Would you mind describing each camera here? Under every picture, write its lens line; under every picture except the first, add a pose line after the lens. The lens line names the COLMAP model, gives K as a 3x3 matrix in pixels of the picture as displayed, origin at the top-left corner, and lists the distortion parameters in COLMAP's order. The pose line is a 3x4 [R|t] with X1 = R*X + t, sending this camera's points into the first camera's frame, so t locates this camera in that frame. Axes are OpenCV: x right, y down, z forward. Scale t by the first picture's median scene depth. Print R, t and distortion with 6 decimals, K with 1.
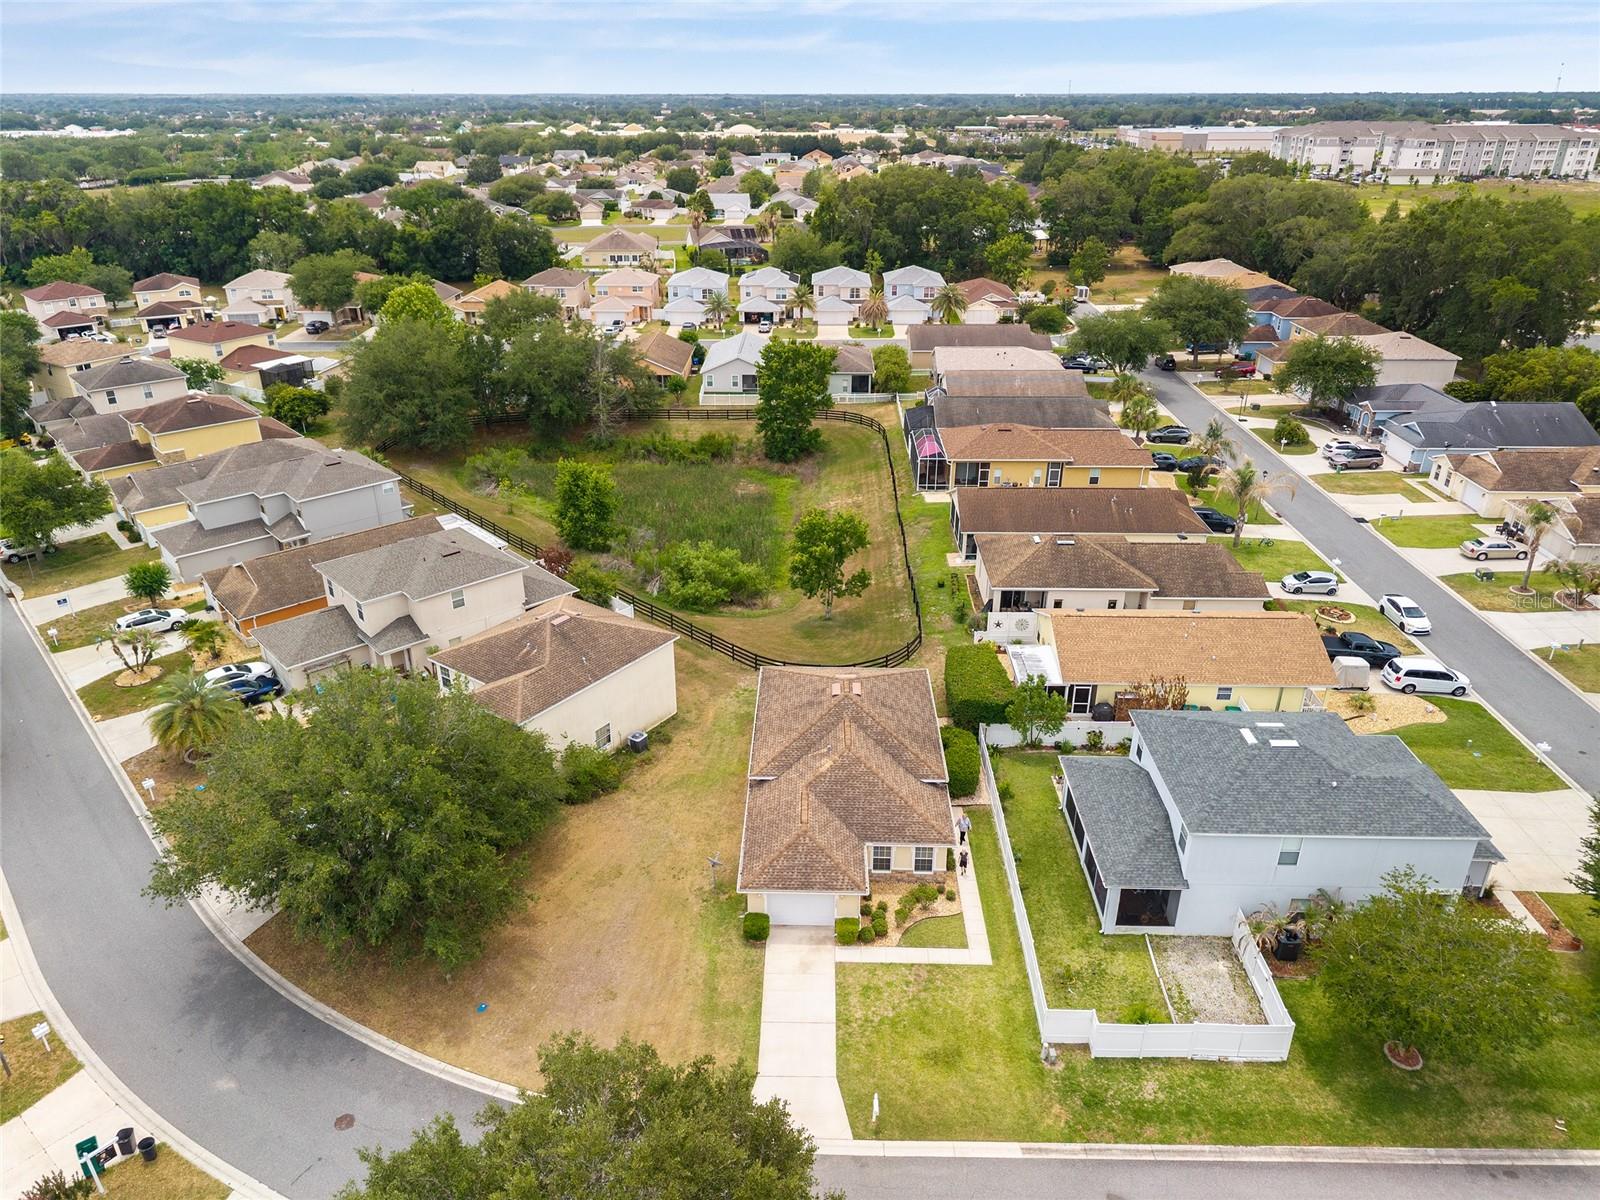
lens RADIAL K [[1069.3, 0, 800.0], [0, 1069.3, 600.0], [0, 0, 1]] dist [0.044191, -0.047328]
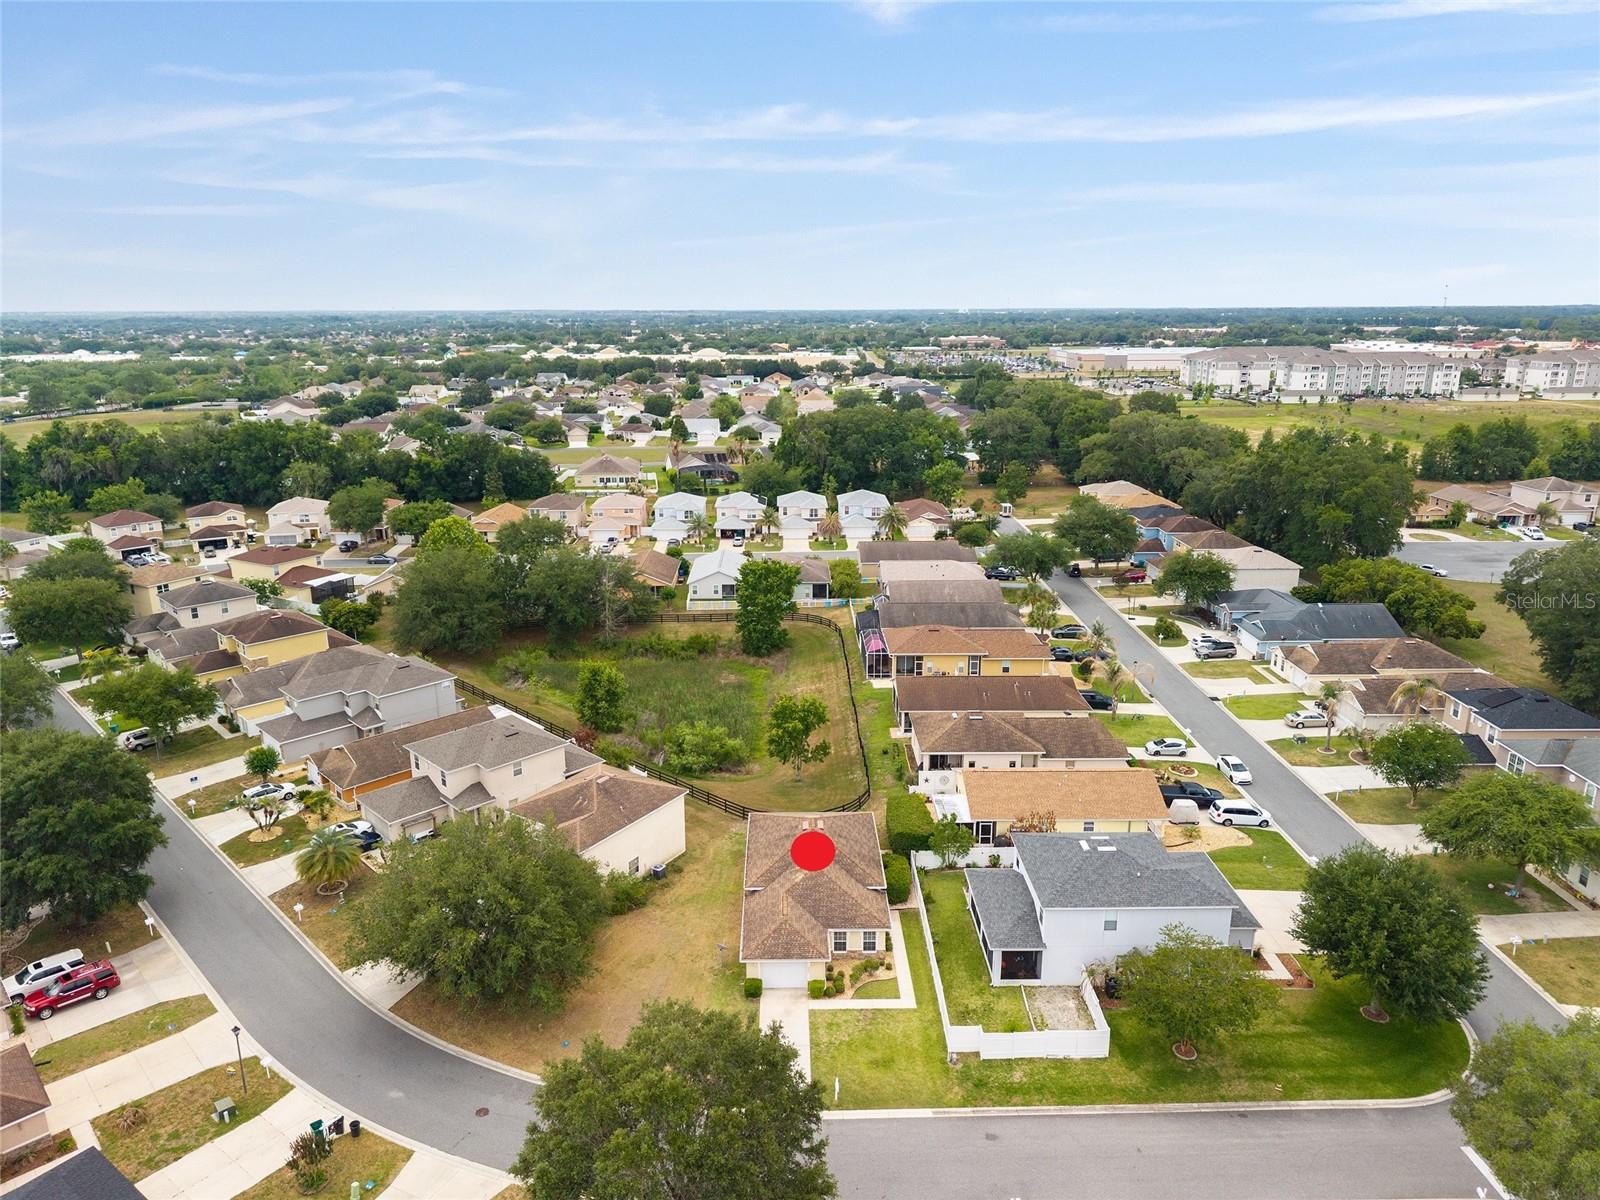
lens RADIAL K [[1069.3, 0, 800.0], [0, 1069.3, 600.0], [0, 0, 1]] dist [0.044191, -0.047328]
pose [[0.999323, -0.012670, 0.034541, -0.010682], [0.018469, 0.984726, -0.173128, 0.022135], [-0.031820, 0.173649, 0.984293, -0.255577]]
